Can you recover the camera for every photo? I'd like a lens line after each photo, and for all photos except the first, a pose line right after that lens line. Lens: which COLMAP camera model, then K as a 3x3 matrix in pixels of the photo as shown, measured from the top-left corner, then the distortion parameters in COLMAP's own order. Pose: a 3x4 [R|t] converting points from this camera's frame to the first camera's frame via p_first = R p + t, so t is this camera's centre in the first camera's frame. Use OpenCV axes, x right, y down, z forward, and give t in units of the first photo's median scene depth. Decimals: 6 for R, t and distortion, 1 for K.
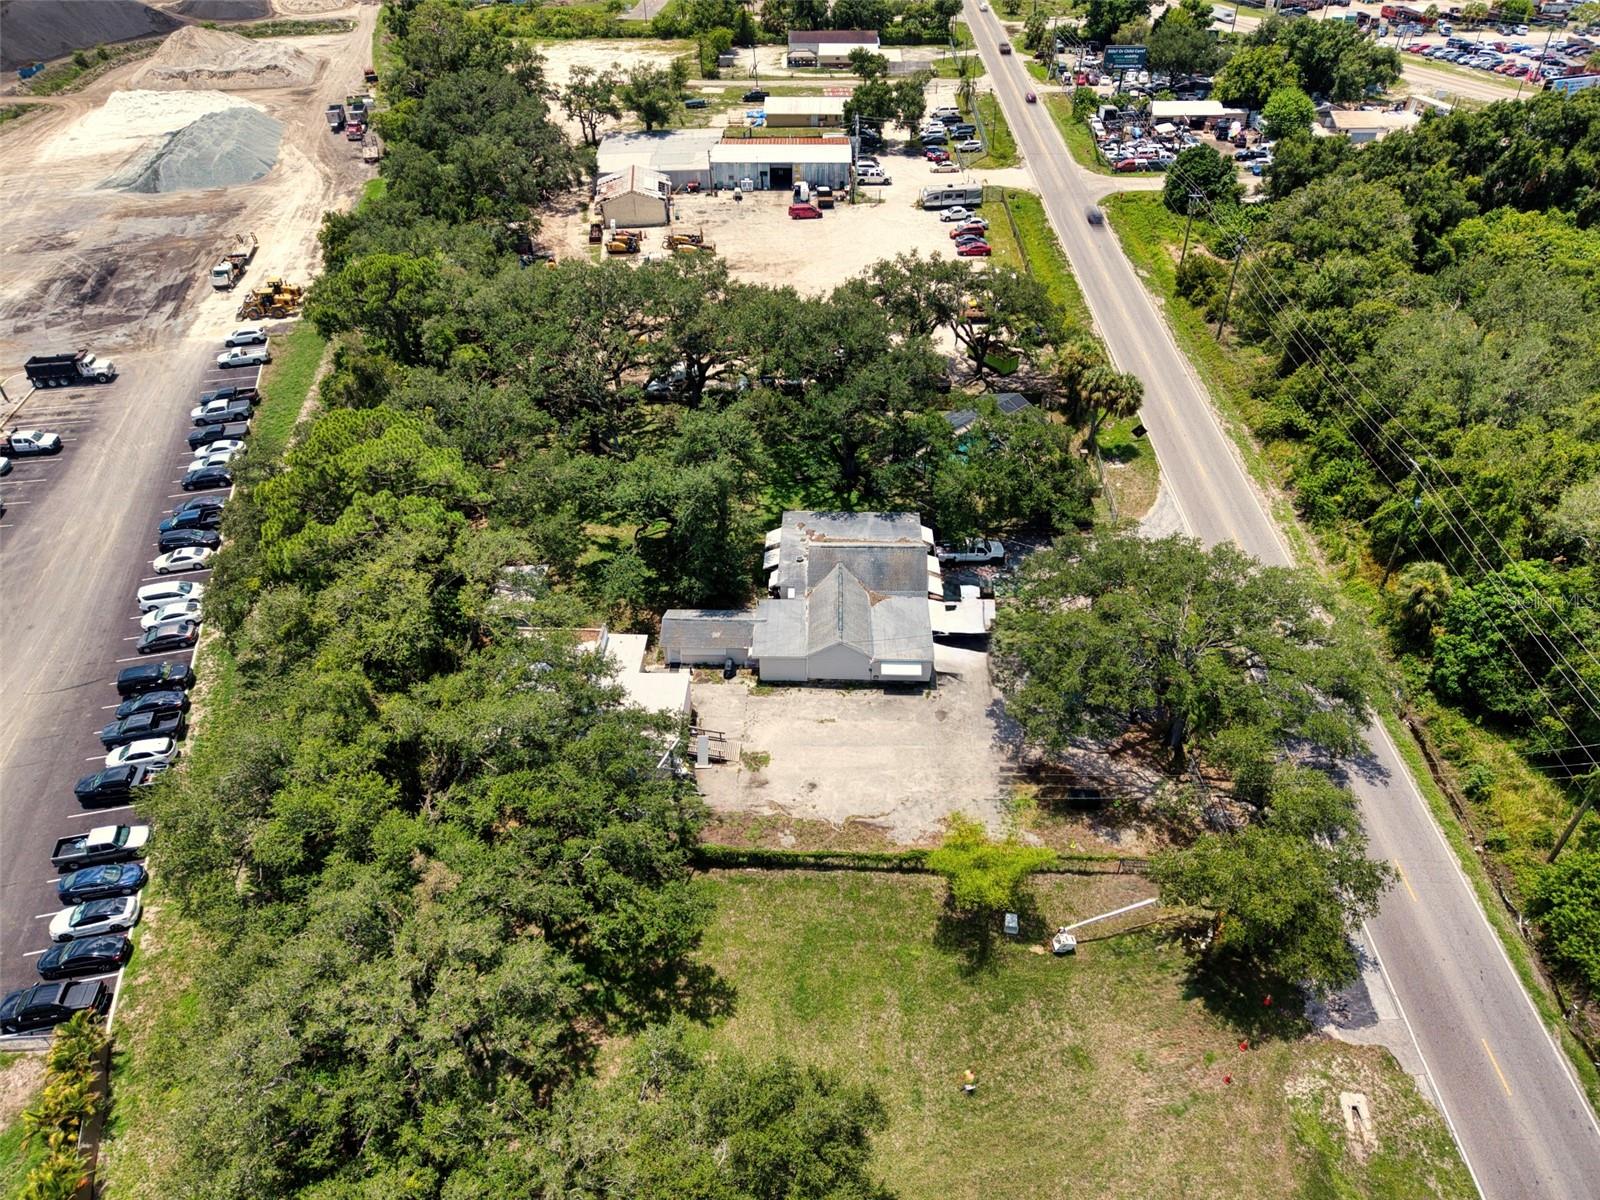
lens RADIAL K [[1072.4, 0, 800.0], [0, 1072.4, 600.0], [0, 0, 1]] dist [0.007870, -0.002173]
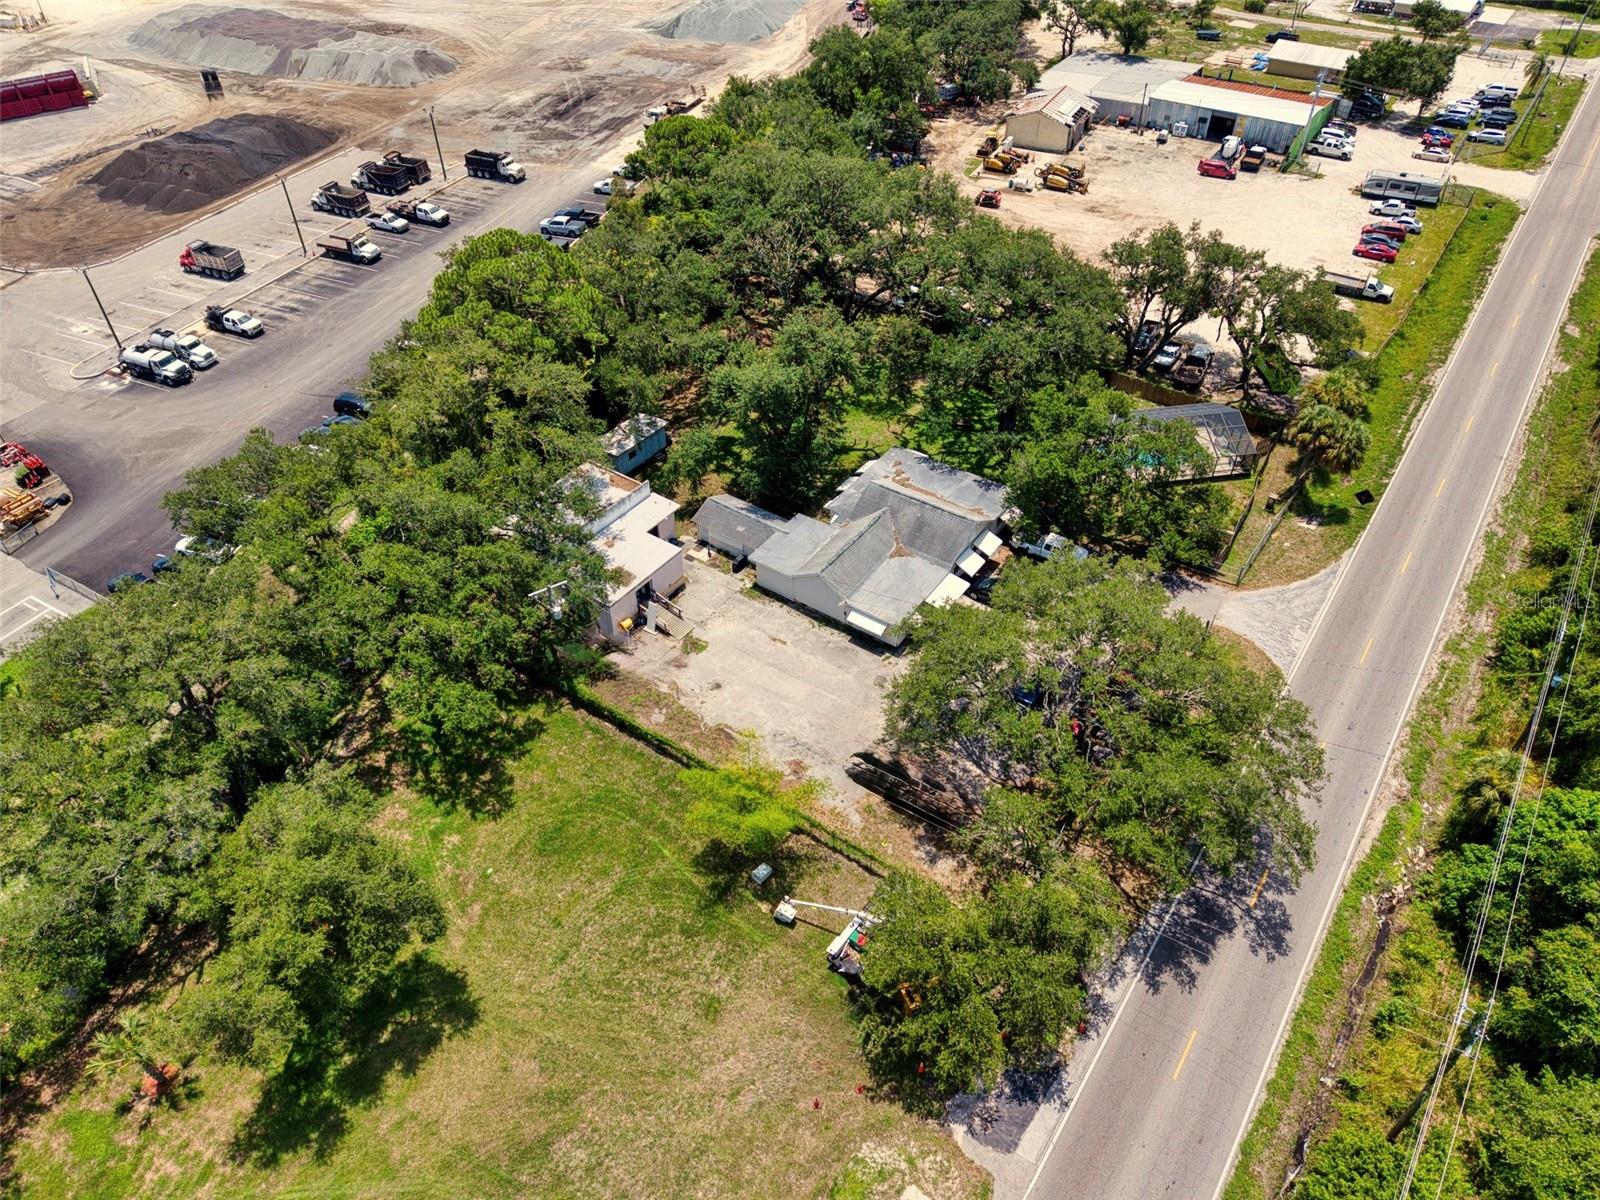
lens RADIAL K [[1081.8, 0, 800.0], [0, 1081.8, 600.0], [0, 0, 1]] dist [0.026454, -0.028758]
pose [[0.836056, 0.367374, -0.407489, 0.306756], [-0.341143, 0.929780, 0.138316, -0.049116], [0.429689, 0.023372, 0.902674, 0.056563]]
